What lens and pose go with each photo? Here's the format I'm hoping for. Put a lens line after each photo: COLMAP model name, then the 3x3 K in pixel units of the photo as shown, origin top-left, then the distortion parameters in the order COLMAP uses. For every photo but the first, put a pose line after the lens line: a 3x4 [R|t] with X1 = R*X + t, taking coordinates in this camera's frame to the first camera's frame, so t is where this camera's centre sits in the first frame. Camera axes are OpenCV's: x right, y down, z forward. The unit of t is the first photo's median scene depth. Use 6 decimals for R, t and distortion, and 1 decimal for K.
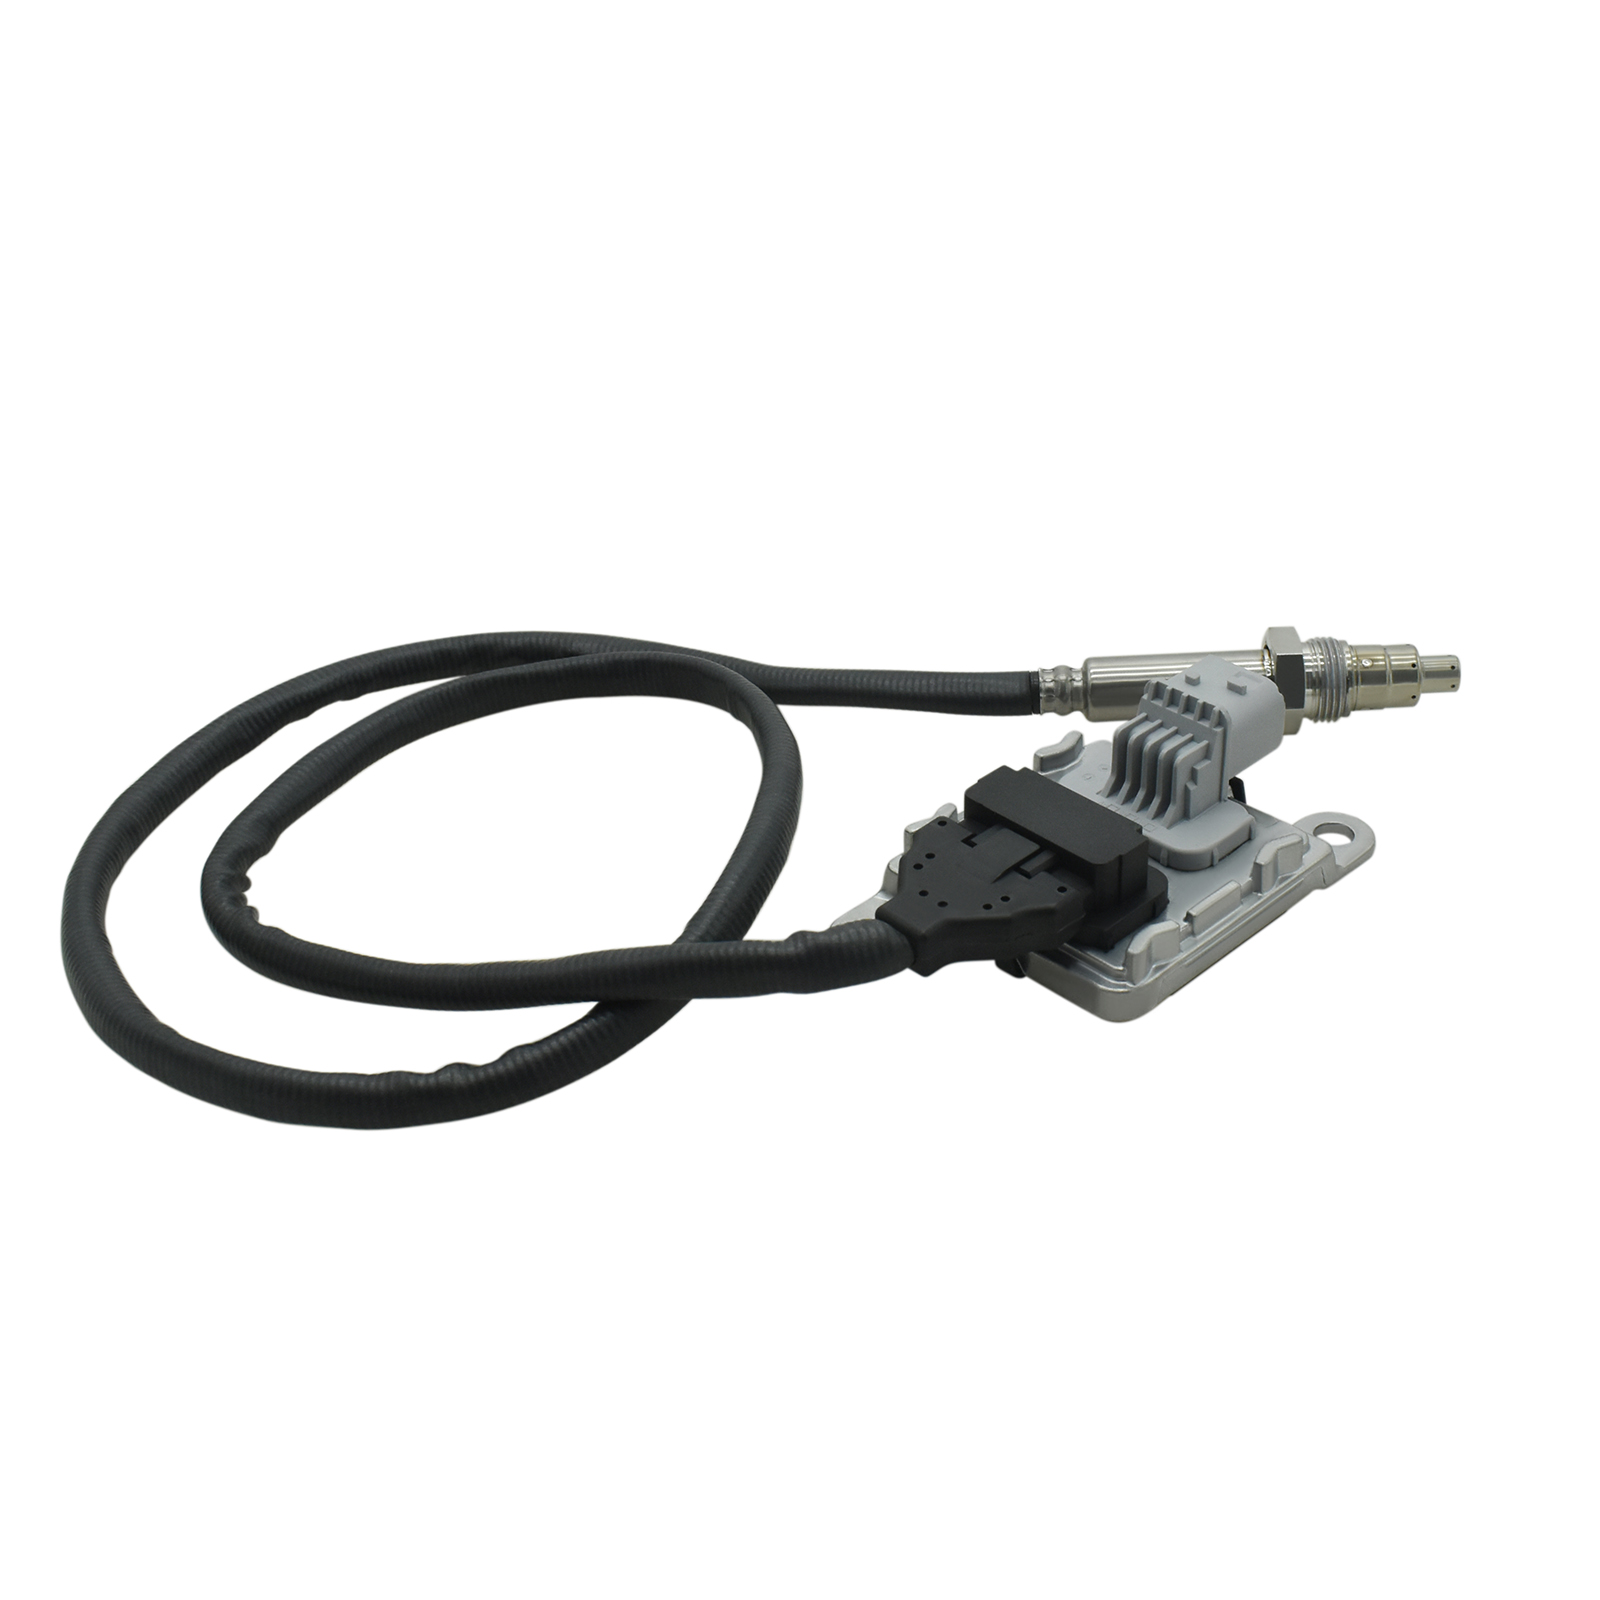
lens RADIAL K [[2850.2, 0, 898.0], [0, 2850.2, 800.1], [0, 0, 1]] dist [-0.005480, 0.231831]
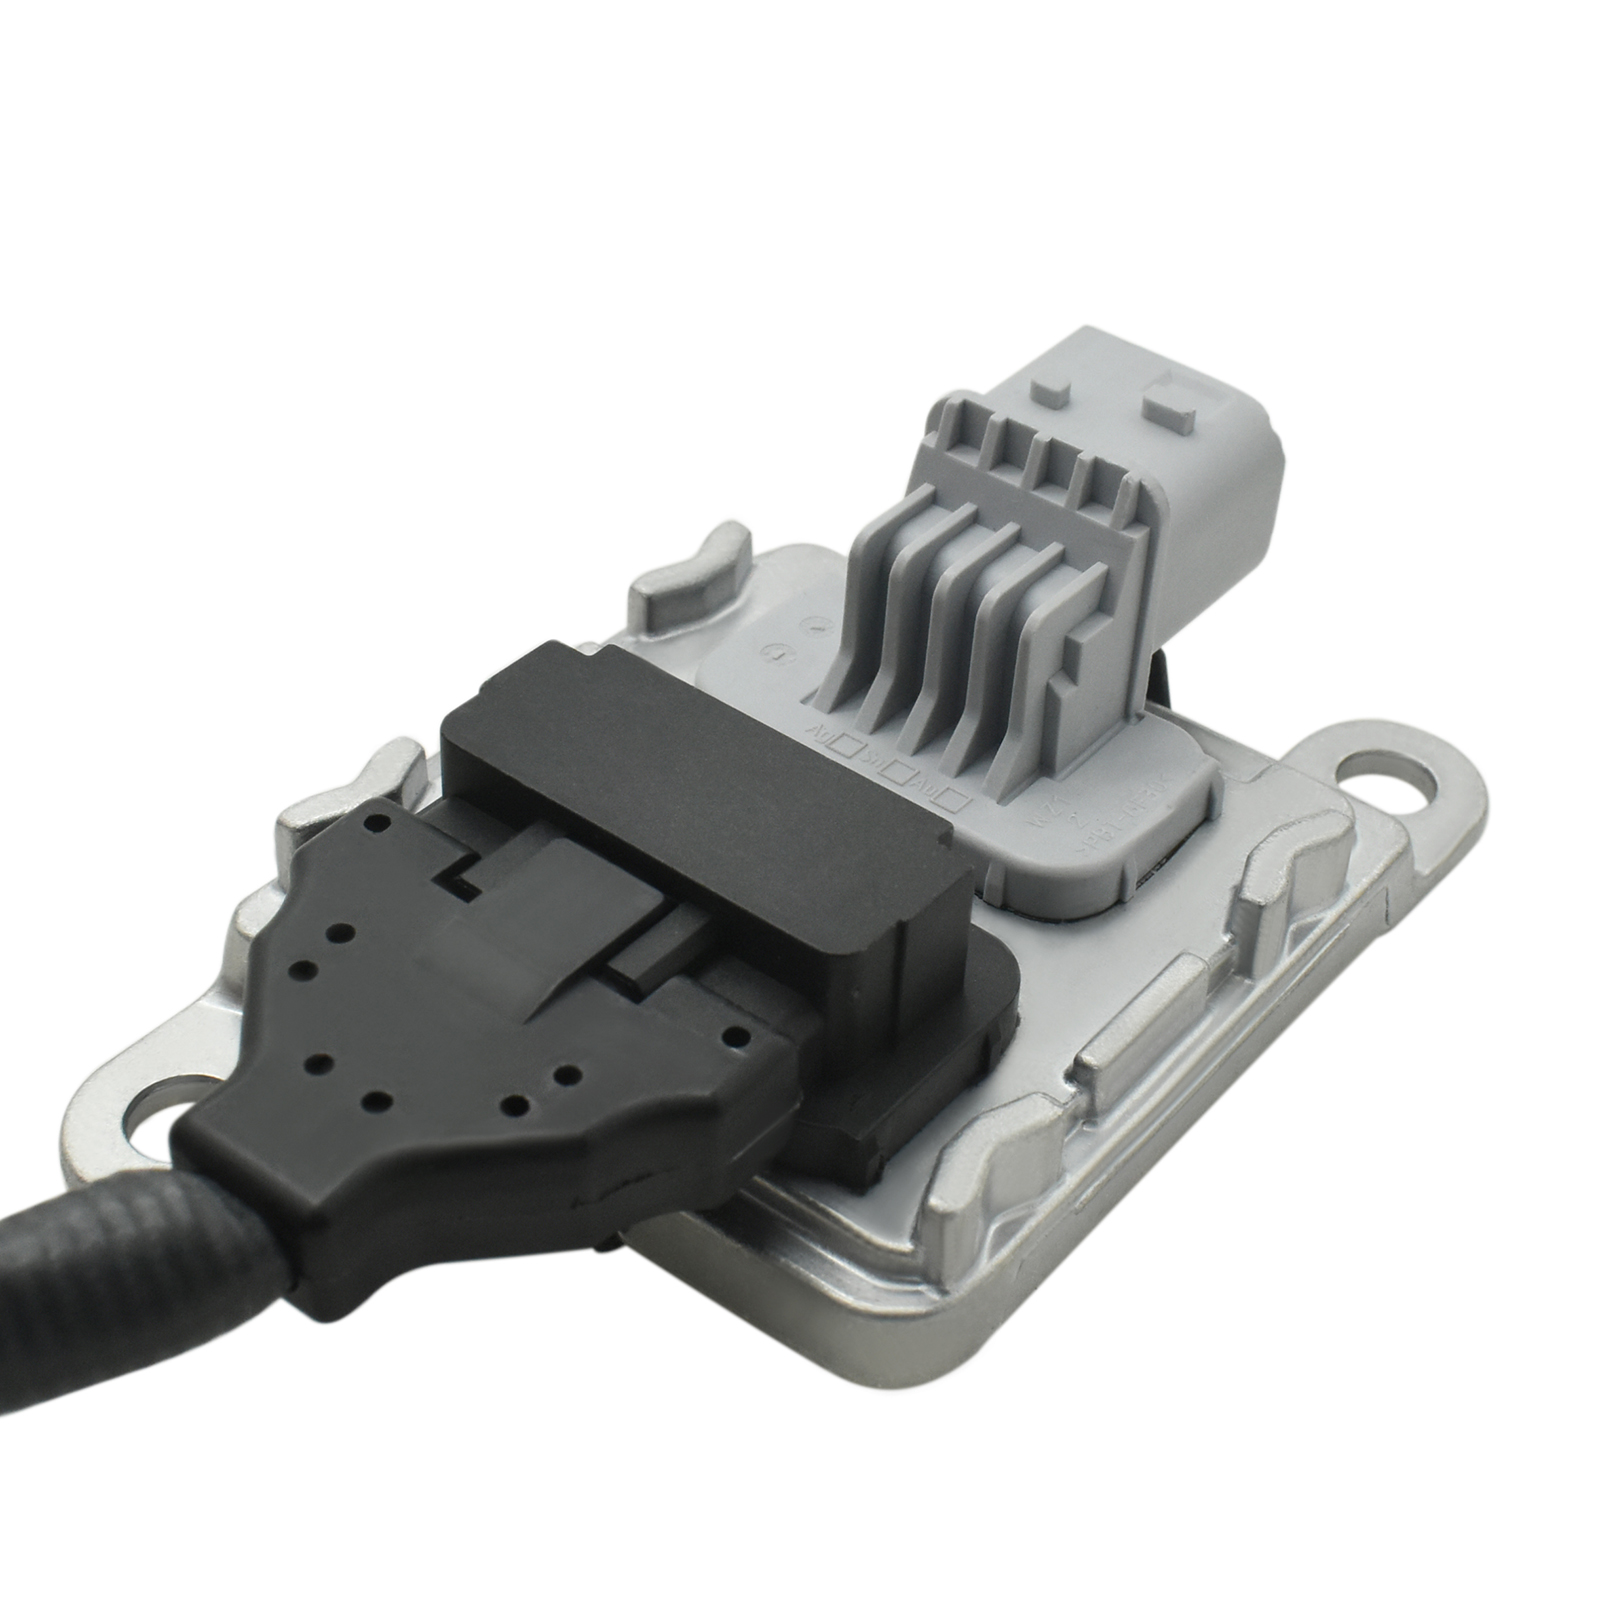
lens RADIAL K [[2850.2, 0, 898.0], [0, 2850.2, 800.1], [0, 0, 1]] dist [-0.005480, 0.231831]
pose [[0.986435, -0.023567, 0.162454, 0.021281], [0.003043, 0.992096, 0.125443, -0.037020], [-0.164126, -0.123247, 0.978710, 0.640265]]
